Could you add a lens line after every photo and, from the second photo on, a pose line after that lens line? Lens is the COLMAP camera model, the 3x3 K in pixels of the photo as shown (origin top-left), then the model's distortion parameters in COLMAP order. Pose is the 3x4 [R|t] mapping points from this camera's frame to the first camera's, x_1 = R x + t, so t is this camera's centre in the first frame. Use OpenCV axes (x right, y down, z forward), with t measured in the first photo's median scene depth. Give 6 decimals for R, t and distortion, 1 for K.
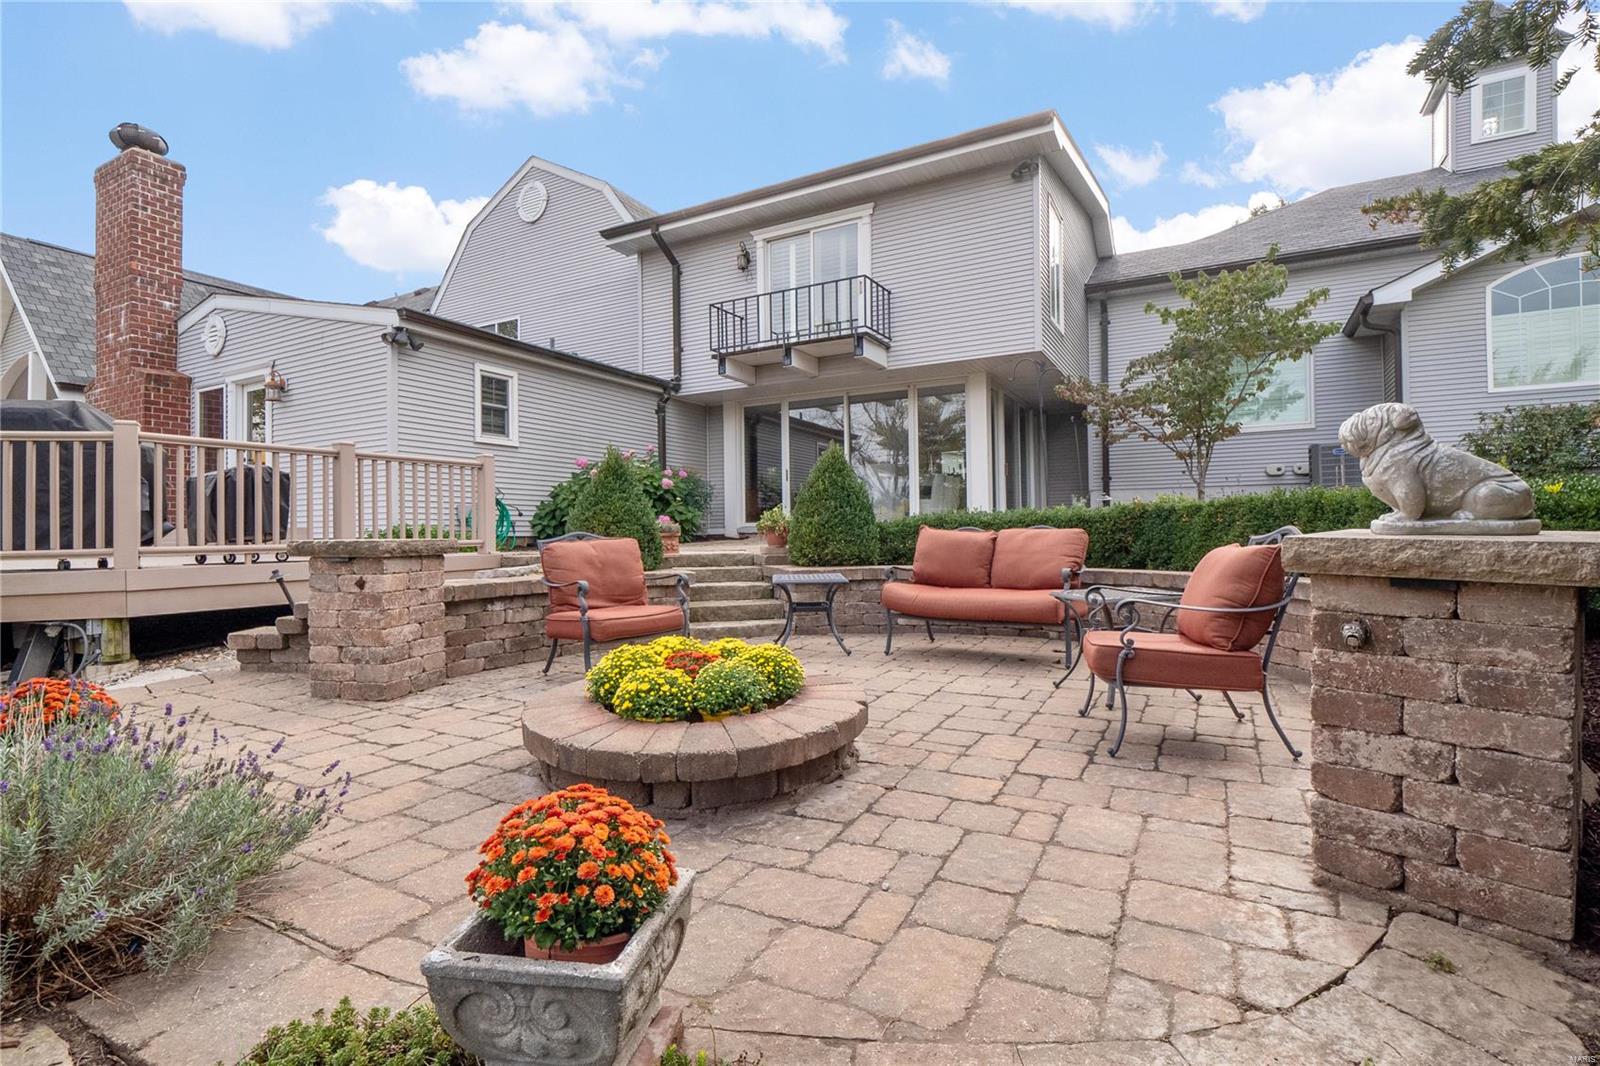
lens RADIAL K [[763.9, 0, 808.2], [0, 763.9, 527.3], [0, 0, 1]] dist [-0.008457, 0.004008]
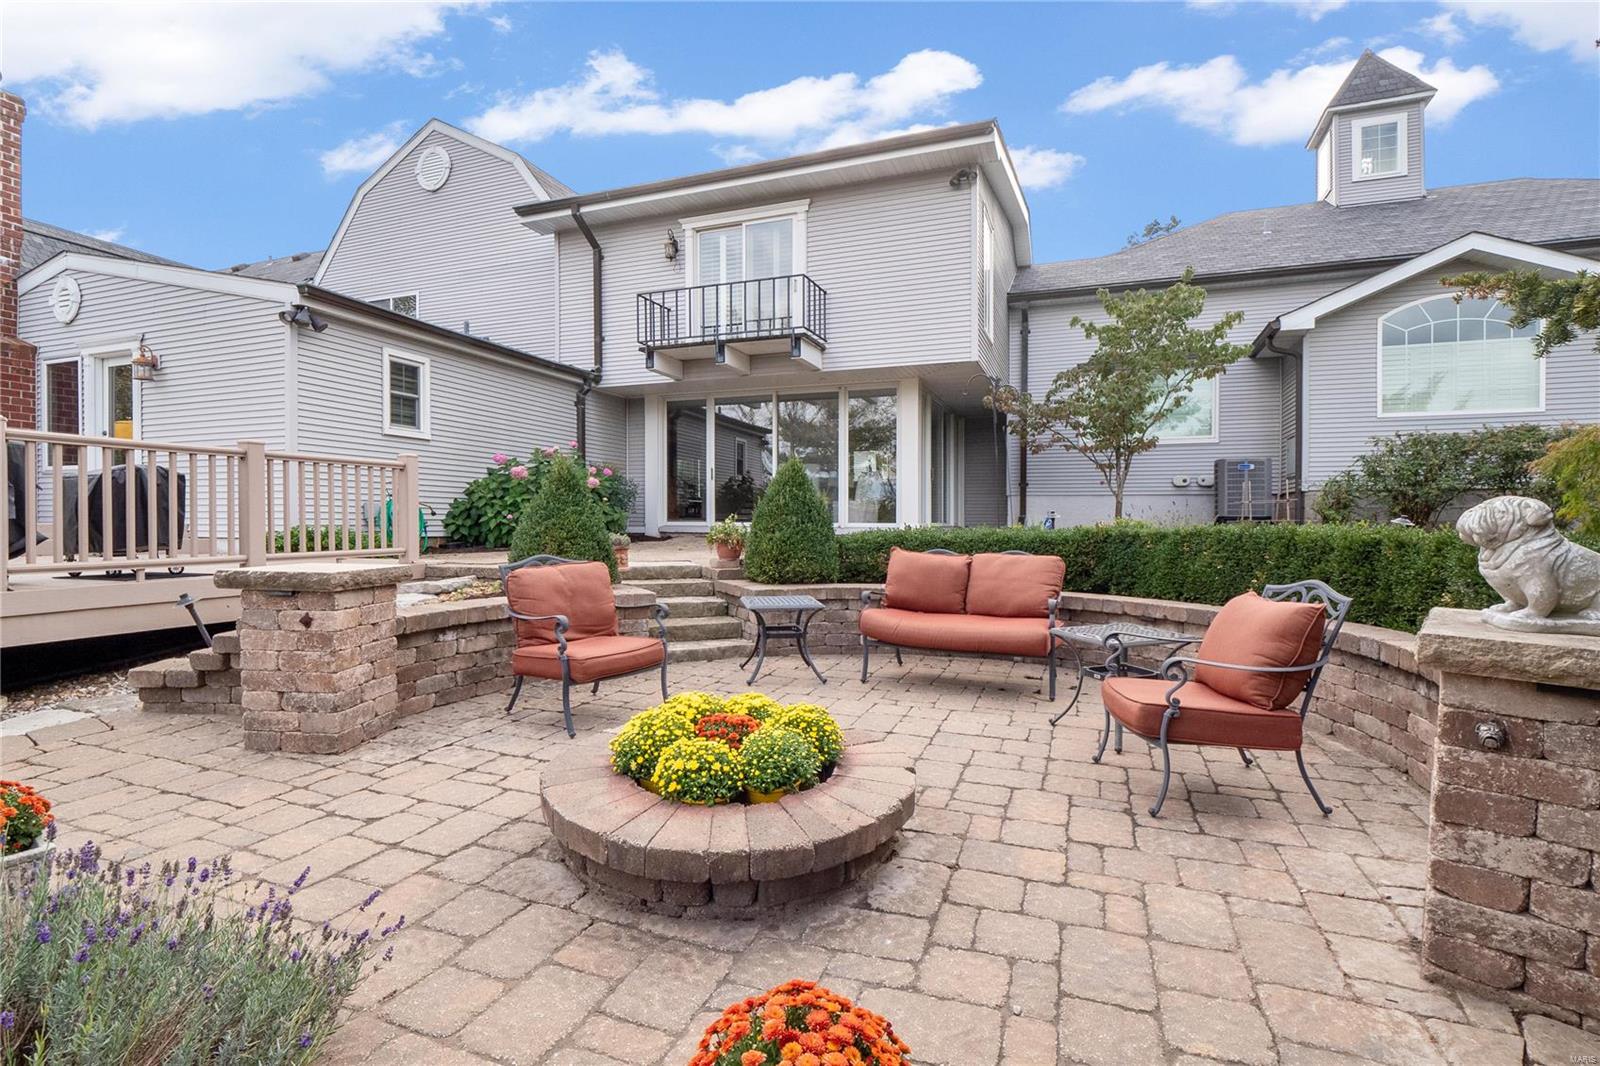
lens RADIAL K [[763.9, 0, 784.4], [0, 763.9, 524.1], [0, 0, 1]] dist [-0.008457, 0.004008]
pose [[0.992751, 0.018139, 0.118817, -0.095362], [-0.020115, 0.999678, 0.015447, -0.039753], [-0.118498, -0.017725, 0.992796, 0.042706]]
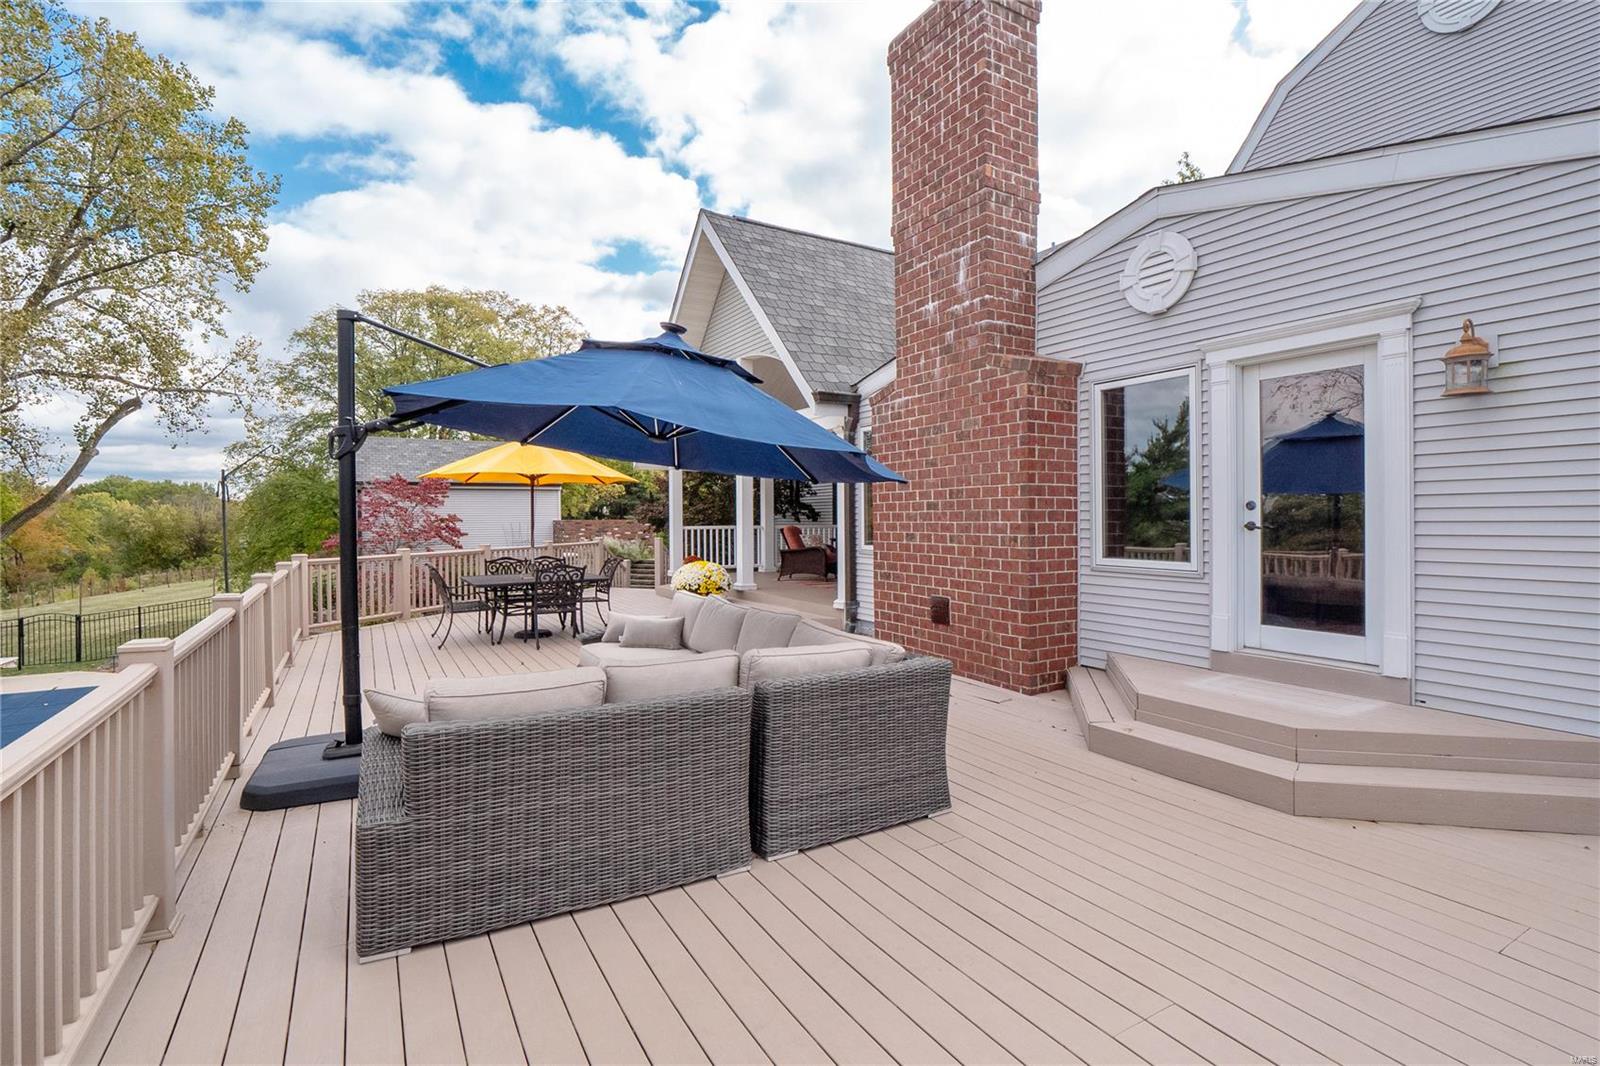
lens RADIAL K [[763.9, 0, 805.1], [0, 763.9, 535.7], [0, 0, 1]] dist [-0.008457, 0.004008]
pose [[0.861090, 0.021797, -0.507985, -1.213700], [-0.003564, 0.999315, 0.036838, -0.163546], [0.508440, -0.029910, 0.860578, 0.750229]]
